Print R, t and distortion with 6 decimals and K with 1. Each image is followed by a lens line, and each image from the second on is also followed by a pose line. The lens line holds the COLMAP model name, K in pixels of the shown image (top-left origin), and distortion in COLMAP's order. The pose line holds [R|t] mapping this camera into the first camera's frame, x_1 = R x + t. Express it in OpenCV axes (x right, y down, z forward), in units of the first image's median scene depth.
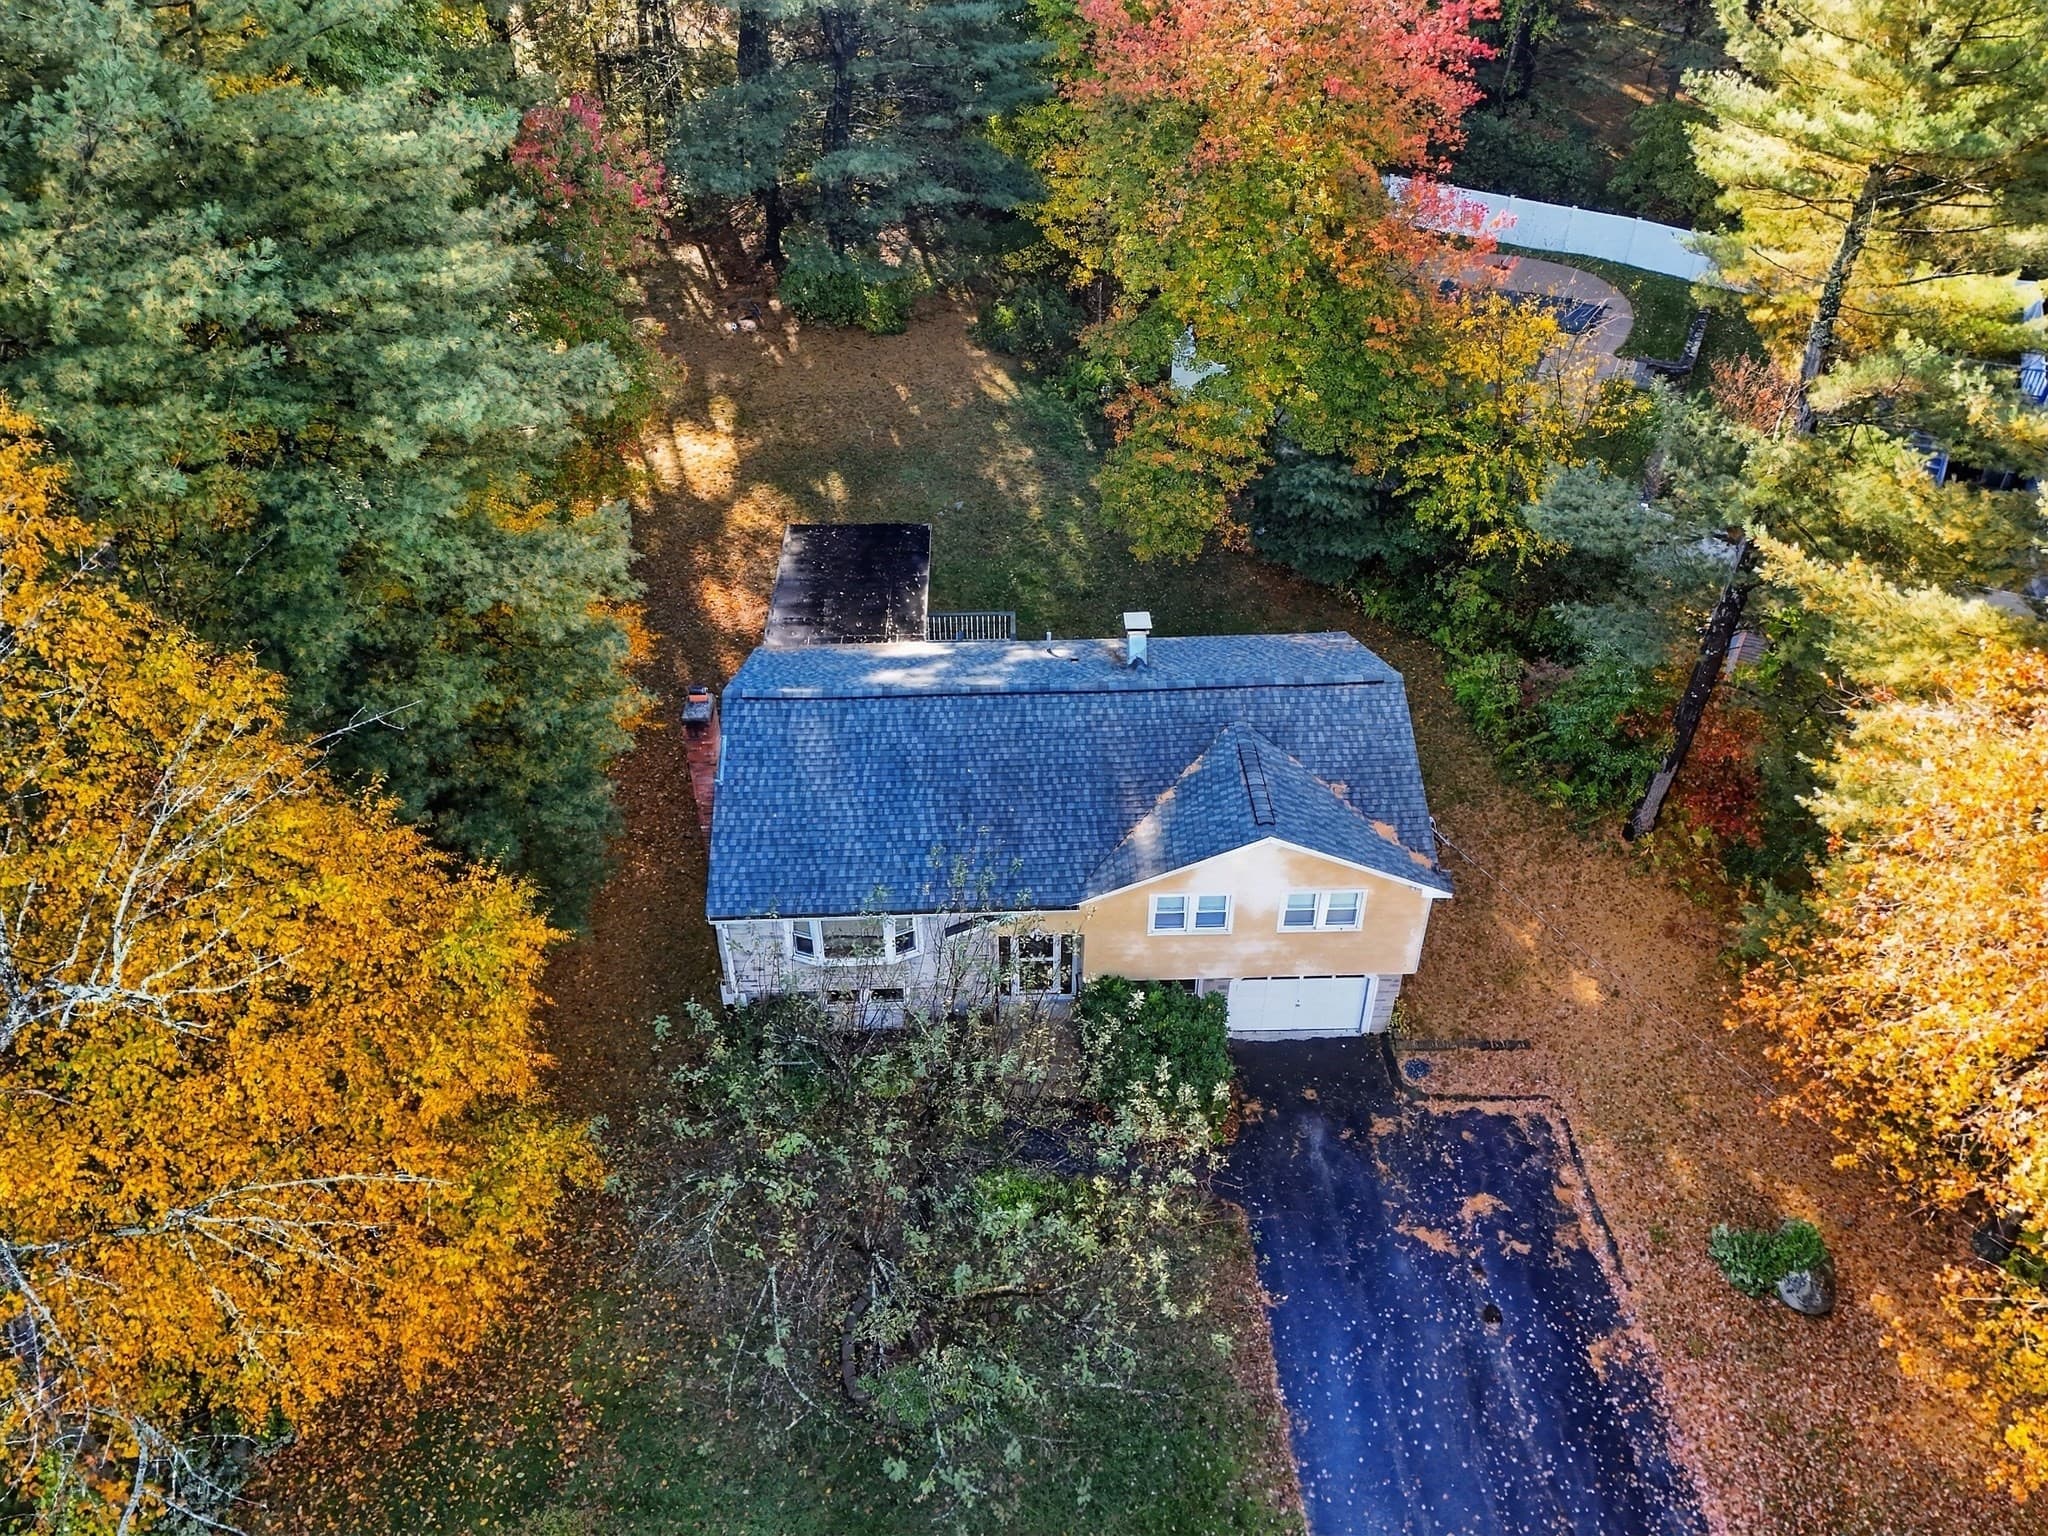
lens RADIAL K [[1480.2, 0, 1024.0], [0, 1480.2, 768.0], [0, 0, 1]] dist [0.132779, -0.180743]
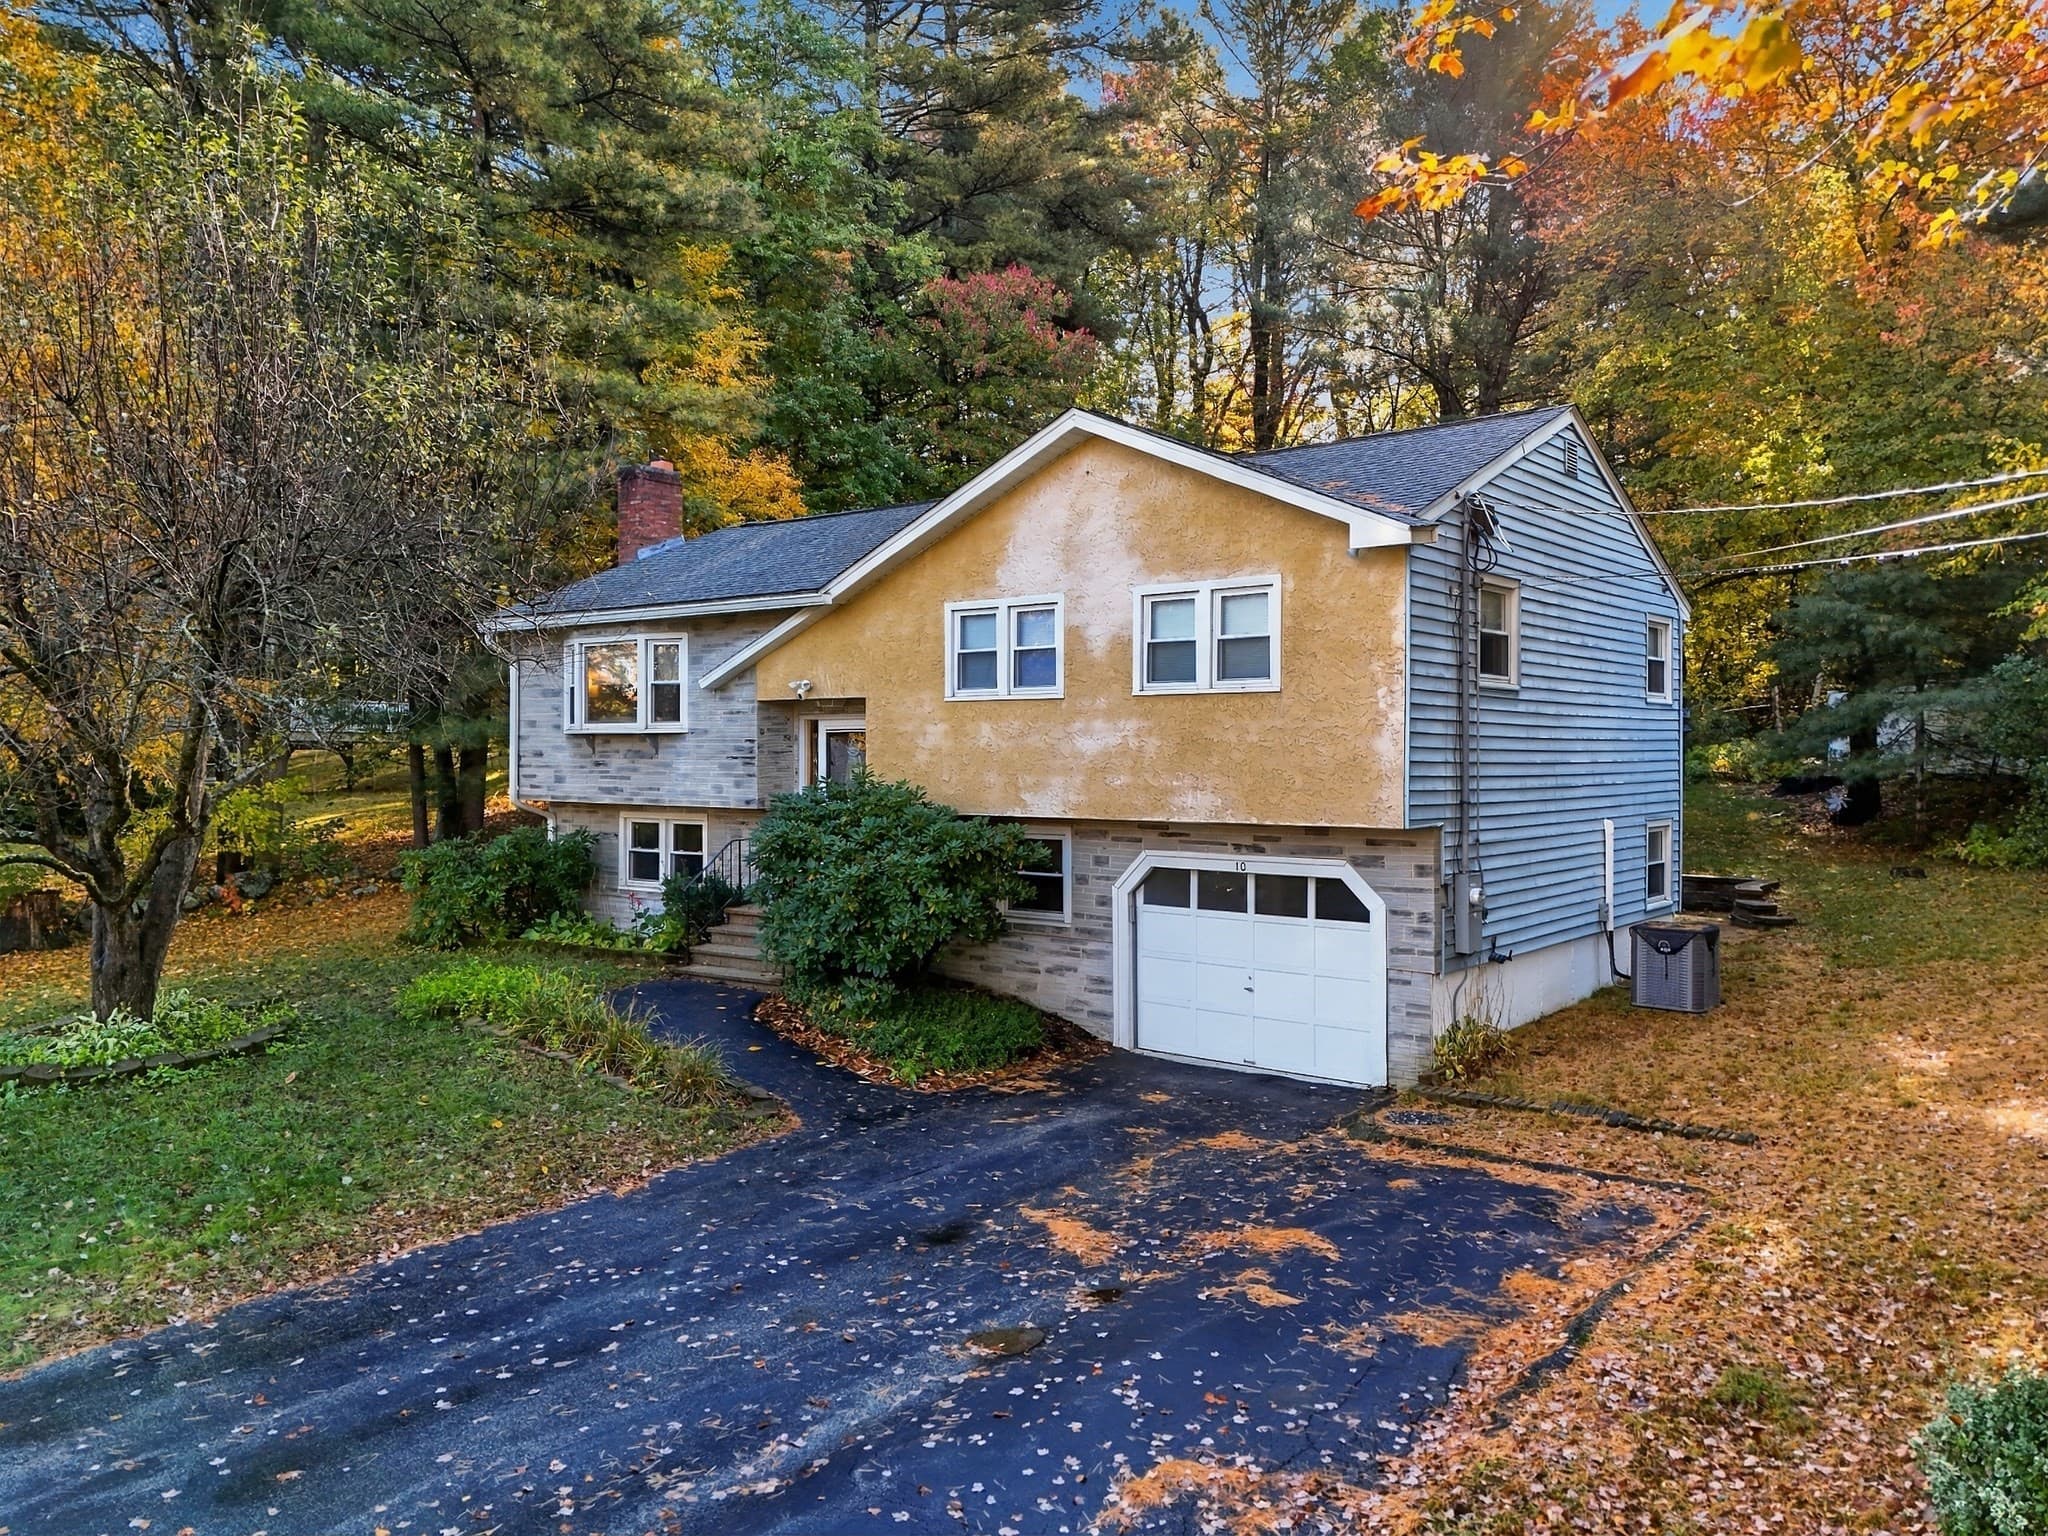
lens RADIAL K [[1480.2, 0, 1024.0], [0, 1480.2, 768.0], [0, 0, 1]] dist [0.132779, -0.180743]
pose [[0.762464, 0.015336, -0.646849, 0.479055], [-0.401903, 0.794697, -0.454897, 0.382822], [0.507073, 0.606813, 0.612091, 0.694231]]
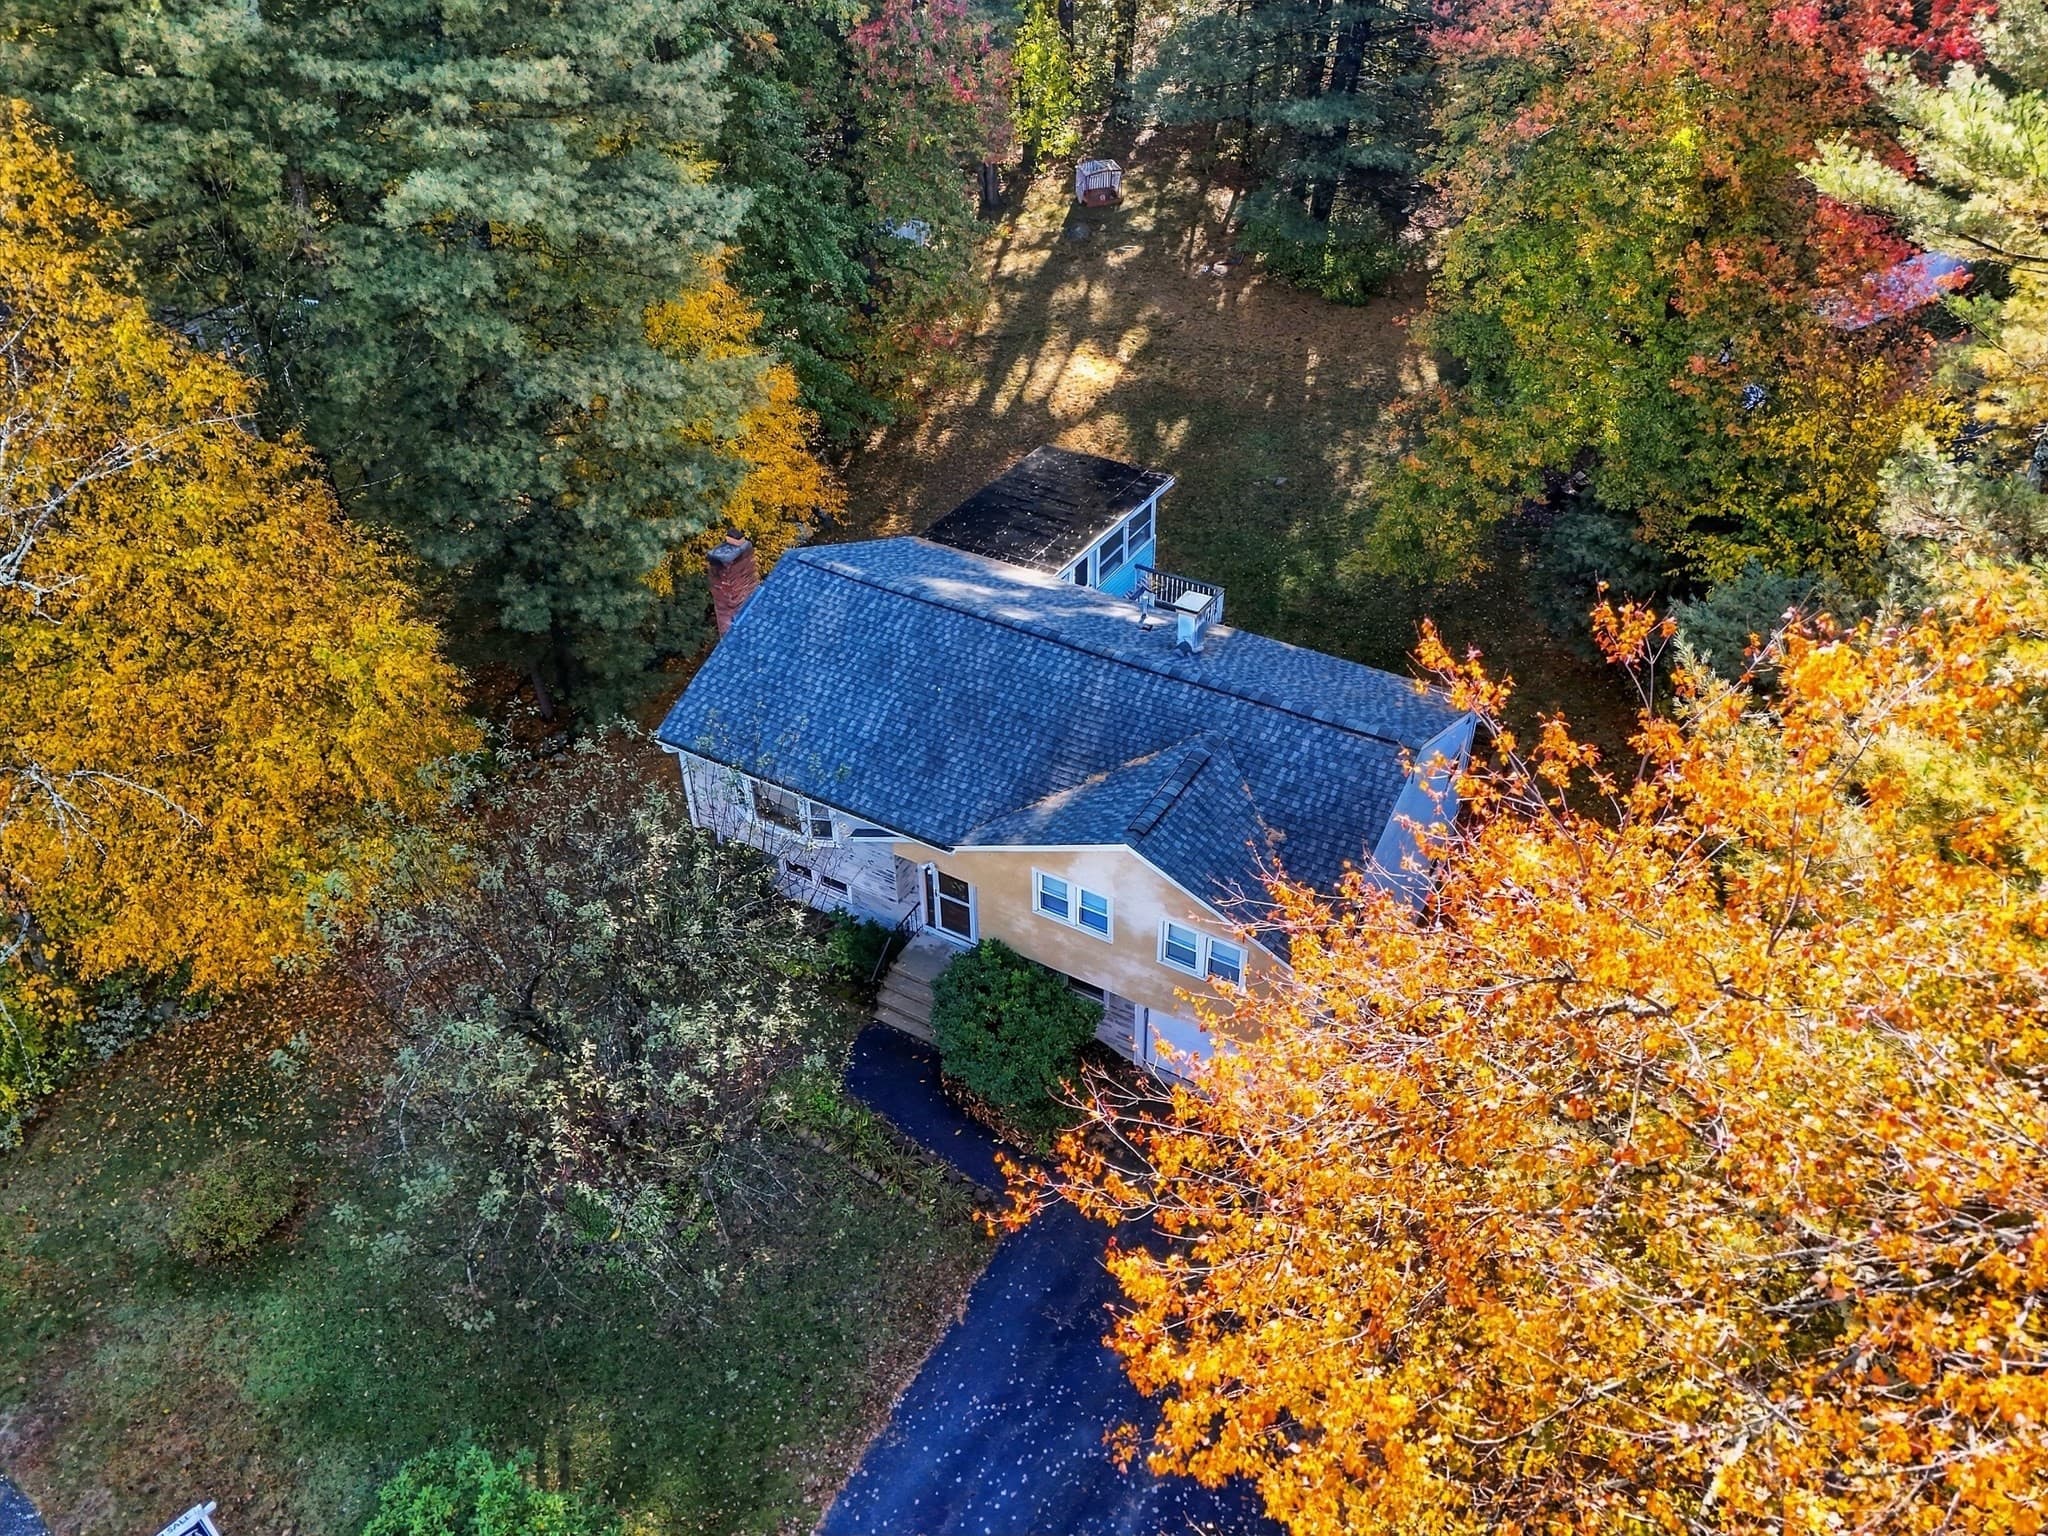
lens RADIAL K [[1480.2, 0, 1024.0], [0, 1480.2, 768.0], [0, 0, 1]] dist [0.132779, -0.180743]
pose [[0.847372, 0.325728, -0.419359, 0.446286], [-0.323261, 0.942985, 0.079252, -0.045350], [0.421265, 0.068406, 0.904354, 0.150116]]
